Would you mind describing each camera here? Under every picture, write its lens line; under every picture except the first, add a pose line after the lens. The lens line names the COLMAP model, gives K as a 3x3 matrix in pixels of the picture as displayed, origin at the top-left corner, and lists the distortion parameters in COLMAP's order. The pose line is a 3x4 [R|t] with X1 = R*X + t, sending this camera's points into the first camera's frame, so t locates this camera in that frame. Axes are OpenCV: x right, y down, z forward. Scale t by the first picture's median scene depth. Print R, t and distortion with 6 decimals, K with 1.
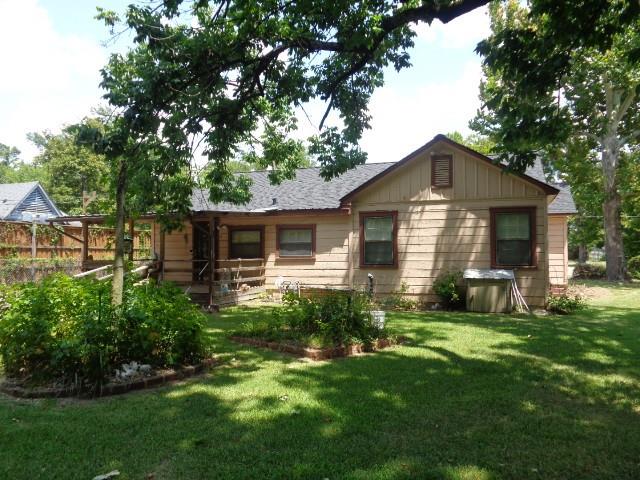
lens RADIAL K [[475.5, 0, 320.0], [0, 475.5, 240.0], [0, 0, 1]] dist [0.005494, 0.000939]
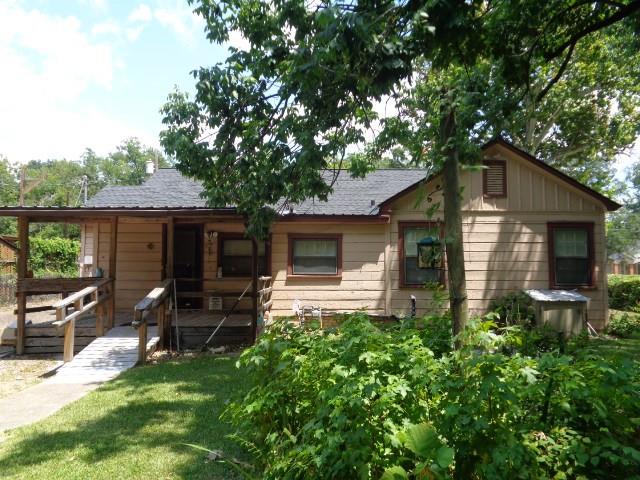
lens RADIAL K [[475.5, 0, 320.0], [0, 475.5, 240.0], [0, 0, 1]] dist [0.005494, 0.000939]
pose [[0.942826, 0.025651, 0.332296, -0.334719], [-0.017931, 0.999494, -0.026279, -0.001651], [-0.332802, 0.018818, 0.942809, 0.272595]]
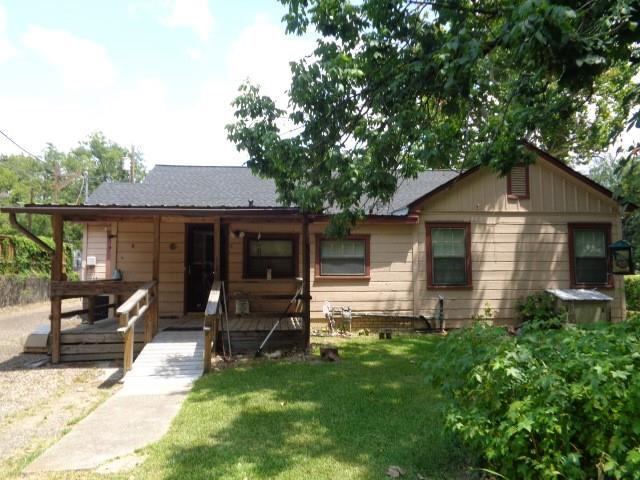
lens RADIAL K [[480.2, 0, 320.0], [0, 480.2, 240.0], [0, 0, 1]] dist [-0.007411, -0.001517]
pose [[0.911748, 0.026407, 0.409901, -0.442785], [-0.016911, 0.999498, -0.026774, -0.000808], [-0.410403, 0.017480, 0.911737, 0.327949]]
